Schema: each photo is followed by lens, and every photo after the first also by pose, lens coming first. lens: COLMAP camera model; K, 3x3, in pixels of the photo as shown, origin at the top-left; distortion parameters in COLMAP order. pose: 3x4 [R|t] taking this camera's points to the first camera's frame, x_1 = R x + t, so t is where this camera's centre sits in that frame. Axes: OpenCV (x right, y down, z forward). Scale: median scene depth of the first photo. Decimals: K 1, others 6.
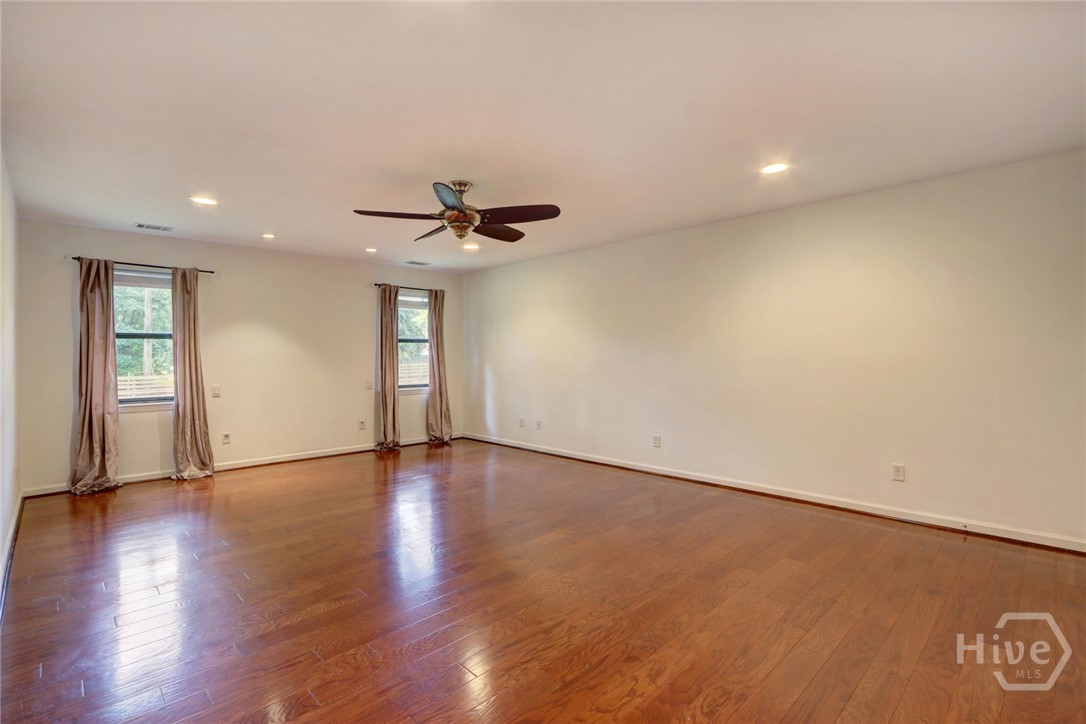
lens RADIAL K [[498.0, 0, 533.6], [0, 498.0, 356.9], [0, 0, 1]] dist [-0.011798, 0.000509]
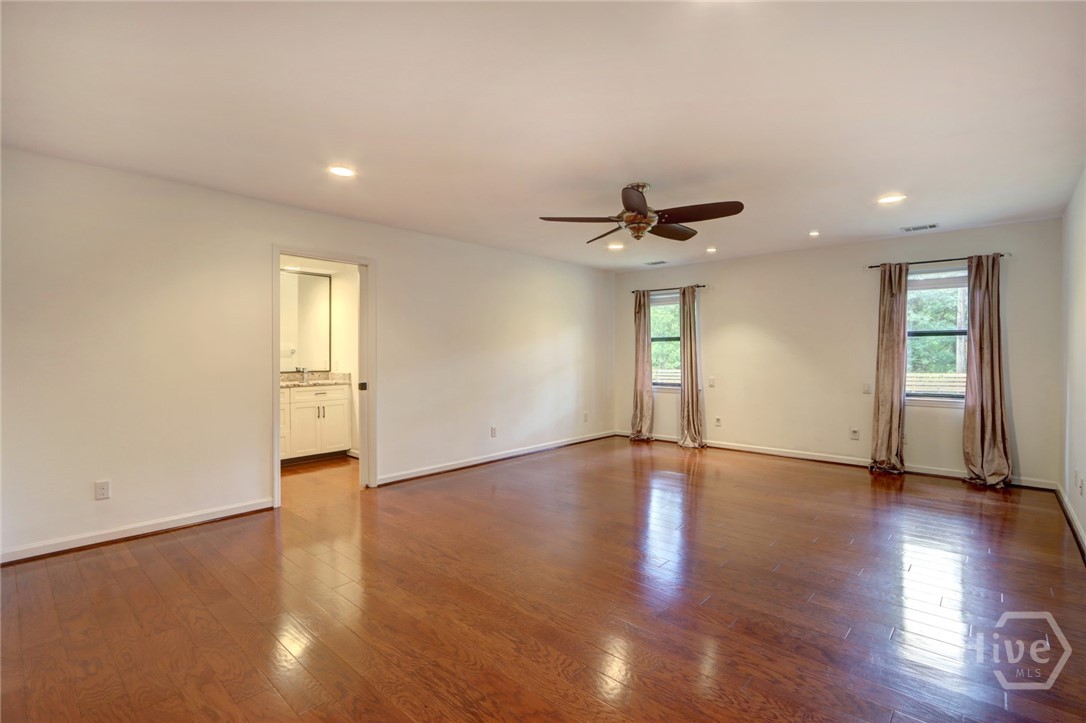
lens RADIAL K [[498.0, 0, 533.6], [0, 498.0, 356.4], [0, 0, 1]] dist [-0.011798, 0.000509]
pose [[0.084980, 0.008849, -0.996343, 0.450989], [-0.002976, 0.999958, 0.008627, -0.003100], [0.996378, 0.002232, 0.085003, 0.374172]]
